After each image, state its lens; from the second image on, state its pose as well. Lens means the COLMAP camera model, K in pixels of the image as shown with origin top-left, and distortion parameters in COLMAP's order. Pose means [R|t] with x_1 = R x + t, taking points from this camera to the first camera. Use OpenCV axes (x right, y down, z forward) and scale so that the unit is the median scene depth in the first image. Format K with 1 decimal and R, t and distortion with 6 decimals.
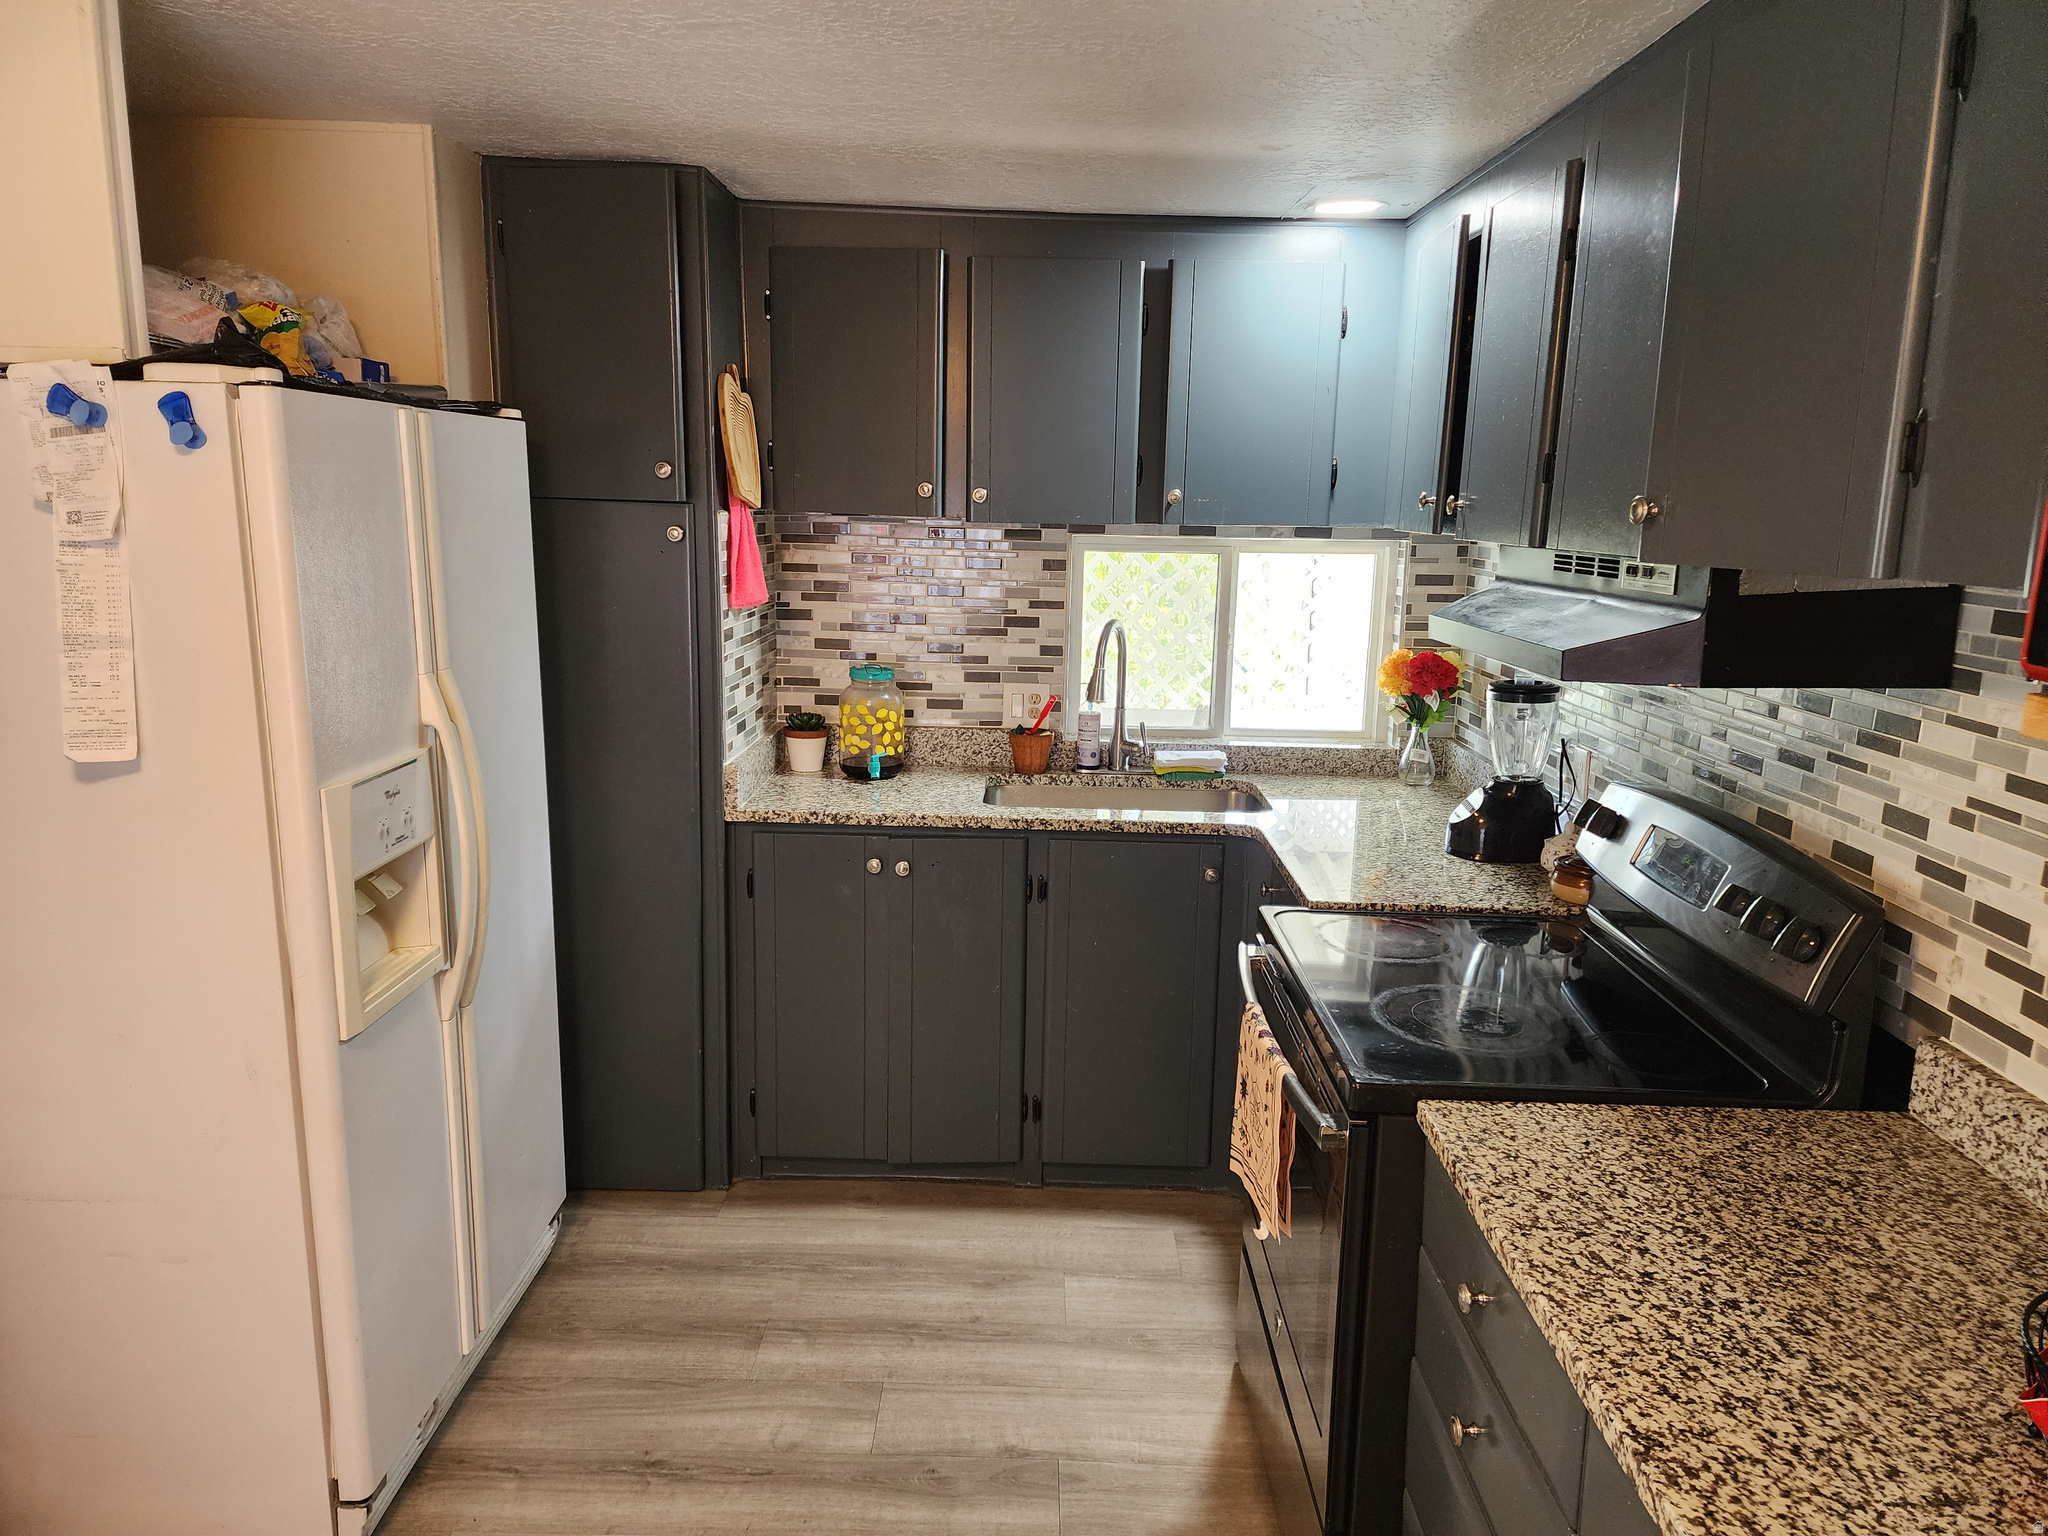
lens RADIAL K [[1367.4, 0, 1024.0], [0, 1367.4, 768.0], [0, 0, 1]] dist [0.112558, -0.114065]
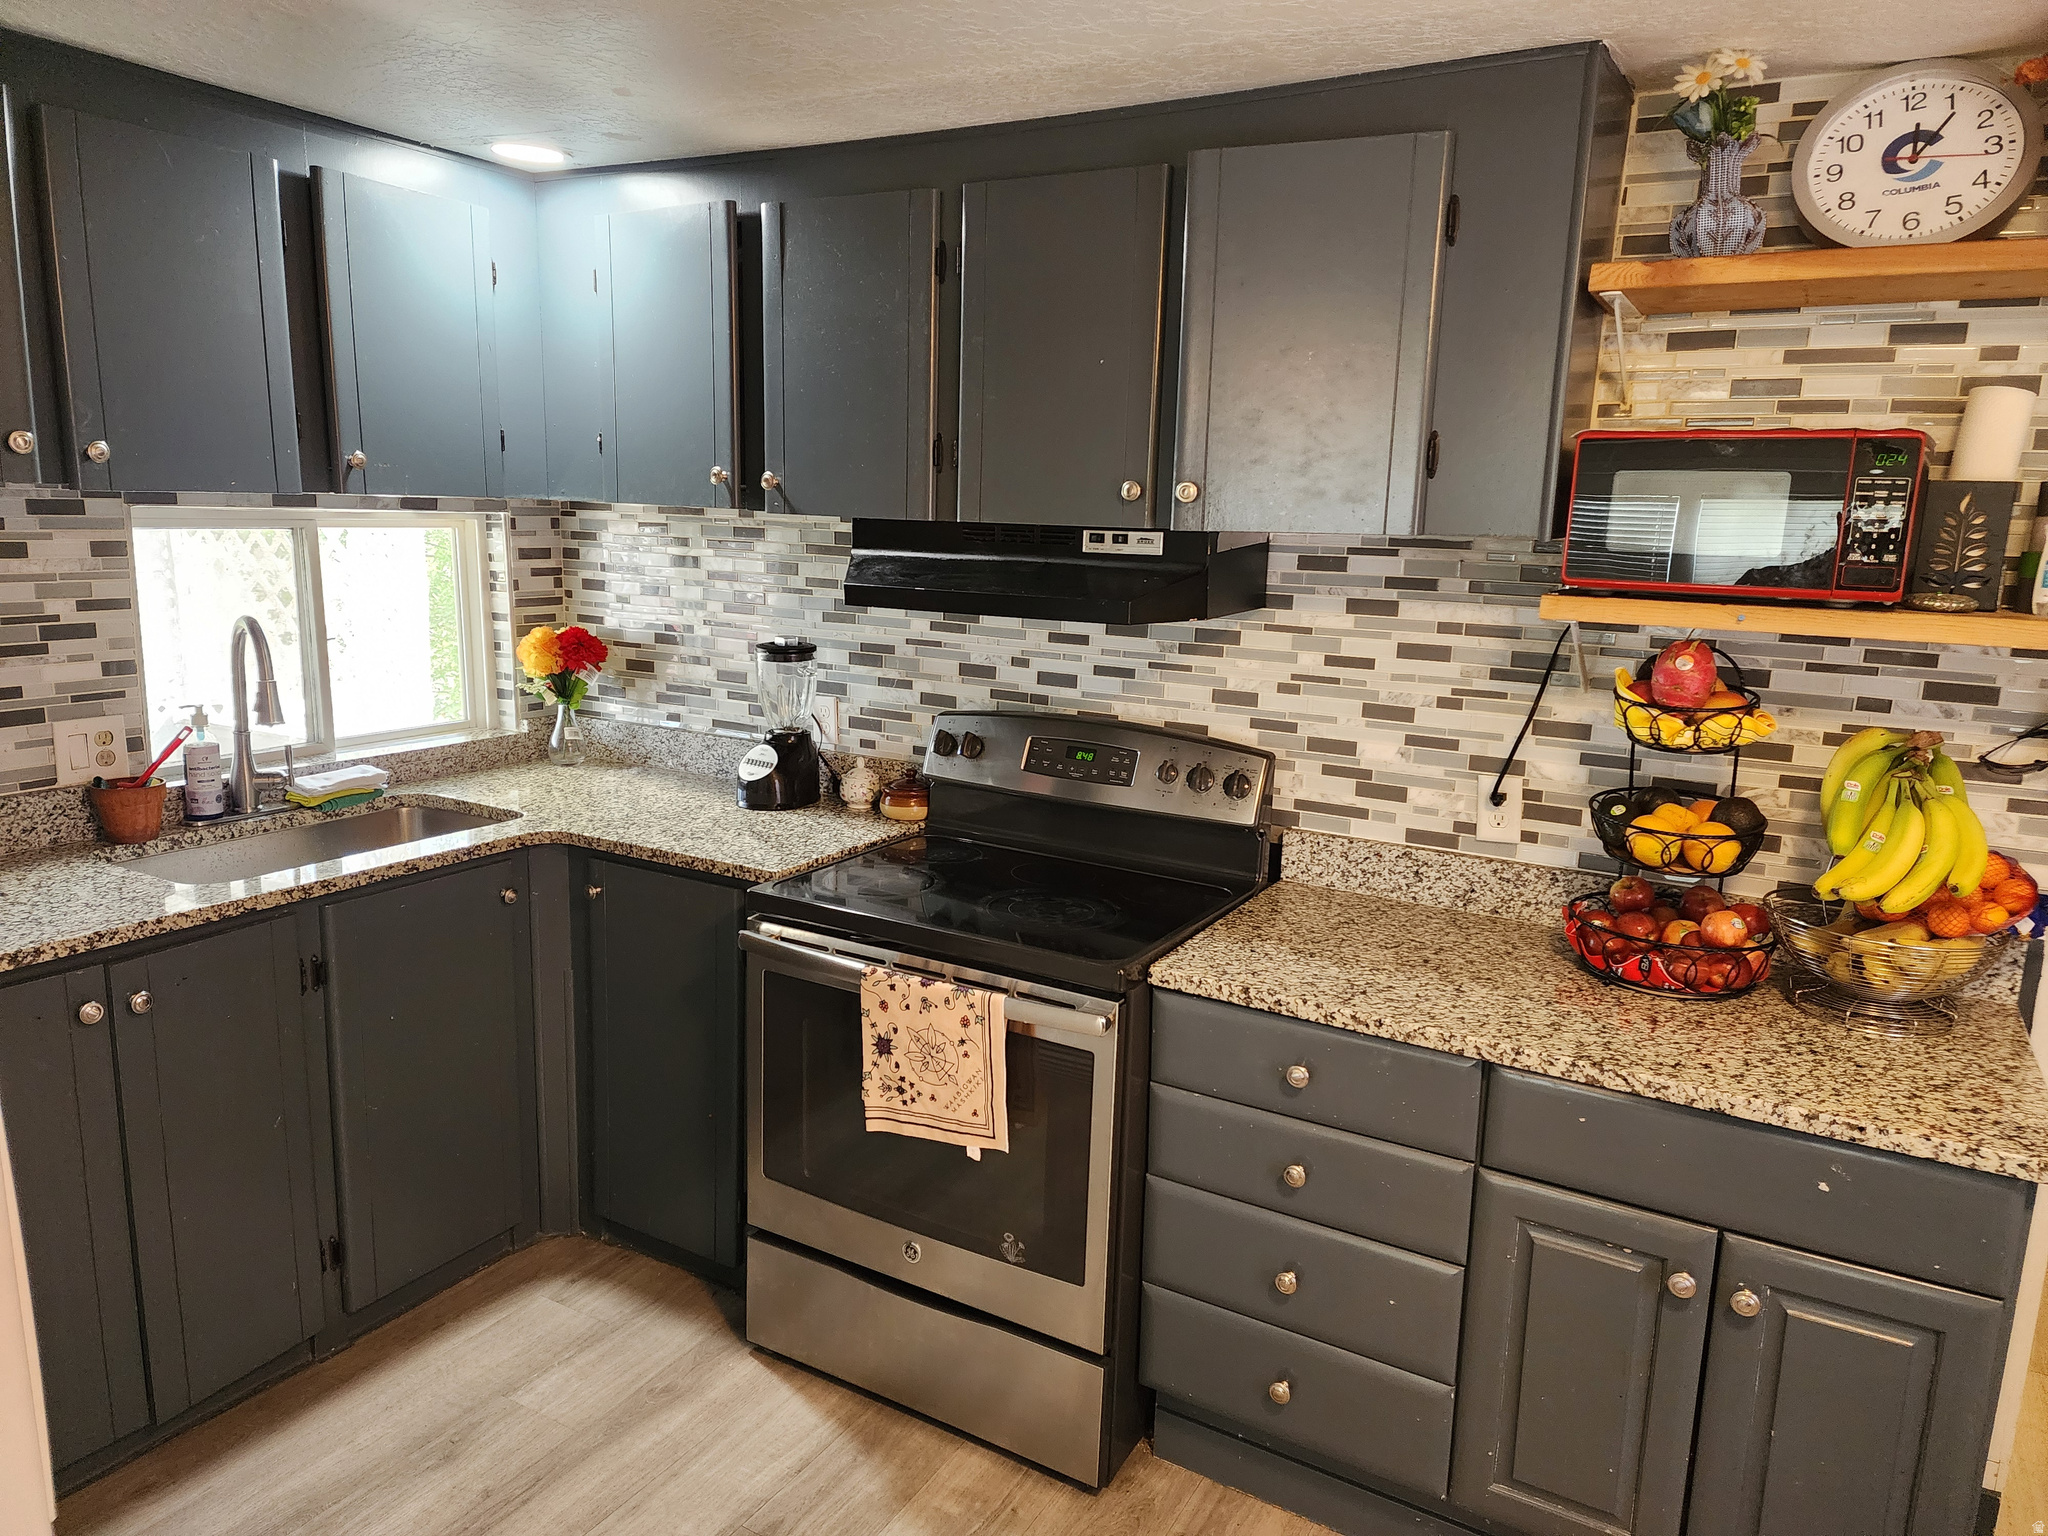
lens RADIAL K [[1367.4, 0, 1024.0], [0, 1367.4, 768.0], [0, 0, 1]] dist [0.112558, -0.114065]
pose [[0.488120, -0.172865, 0.855486, -0.680521], [0.152192, 0.982030, 0.111598, -0.077966], [-0.859405, 0.075725, 0.505657, 0.396007]]
